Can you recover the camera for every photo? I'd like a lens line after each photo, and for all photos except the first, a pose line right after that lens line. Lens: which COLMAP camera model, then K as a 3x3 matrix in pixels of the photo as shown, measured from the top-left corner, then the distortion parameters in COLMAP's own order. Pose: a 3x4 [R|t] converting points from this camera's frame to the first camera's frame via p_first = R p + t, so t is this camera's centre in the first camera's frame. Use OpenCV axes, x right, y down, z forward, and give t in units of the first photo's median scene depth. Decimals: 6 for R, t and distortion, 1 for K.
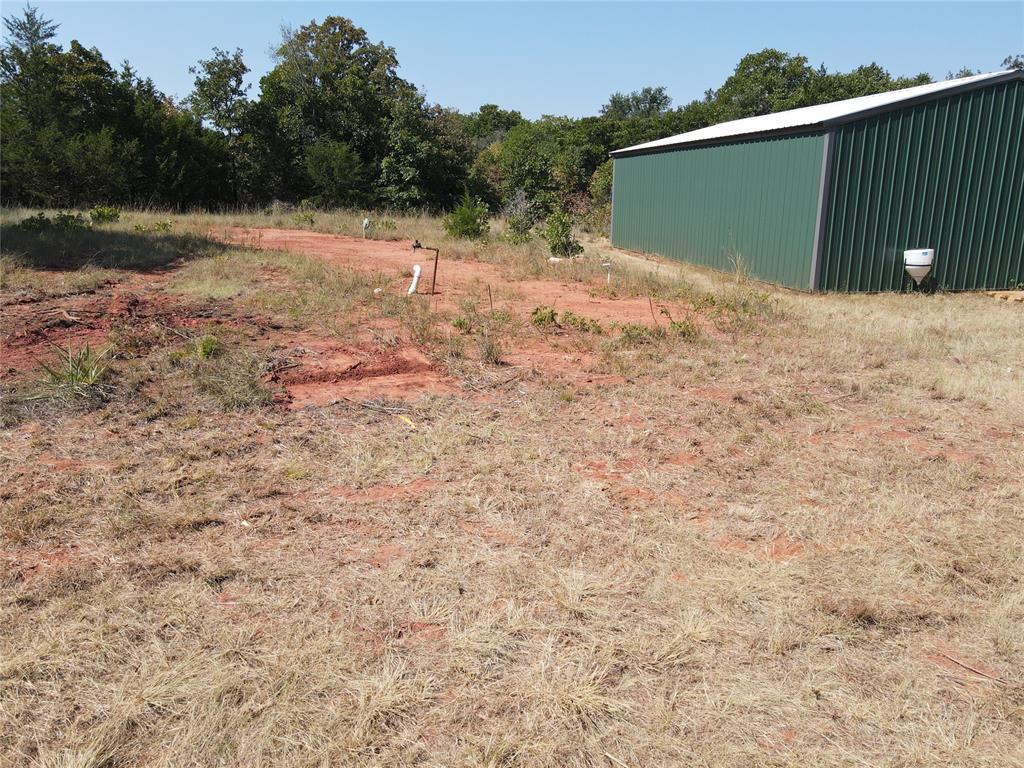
lens RADIAL K [[758.6, 0, 514.3], [0, 758.6, 383.4], [0, 0, 1]] dist [0.004636, 0.013095]
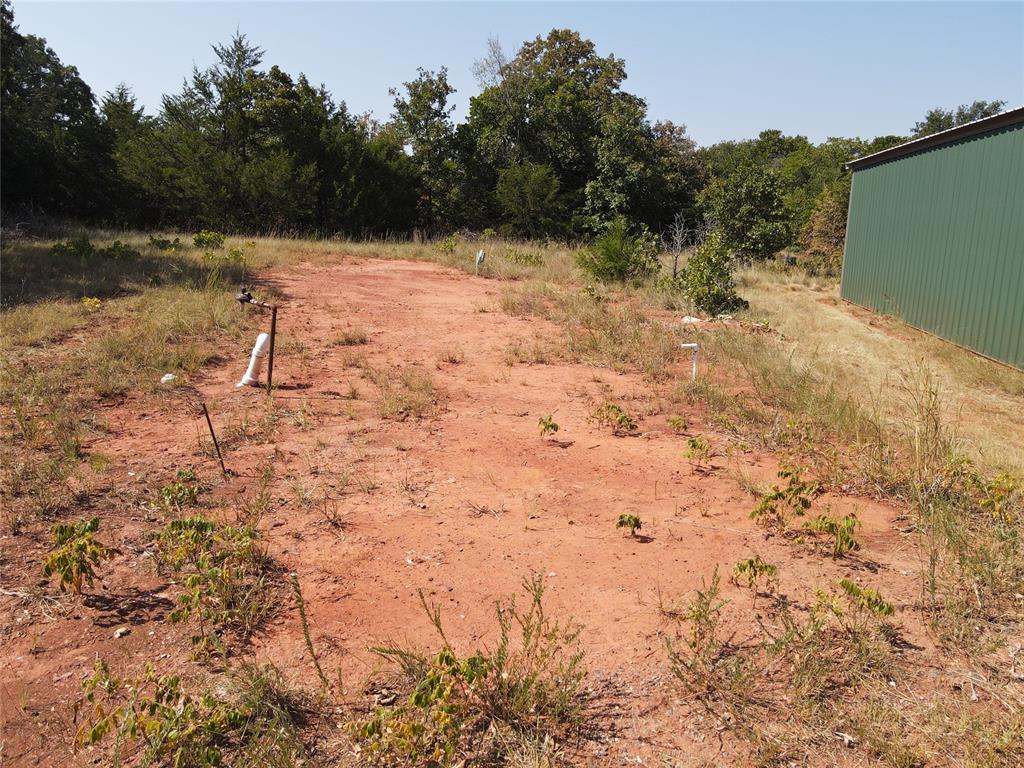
lens RADIAL K [[758.6, 0, 506.9], [0, 758.6, 384.2], [0, 0, 1]] dist [0.004636, 0.013095]
pose [[0.928853, 0.084954, -0.360577, 0.073903], [-0.100145, 0.994692, -0.023621, -0.039959], [0.356656, 0.058050, 0.932430, 0.179170]]
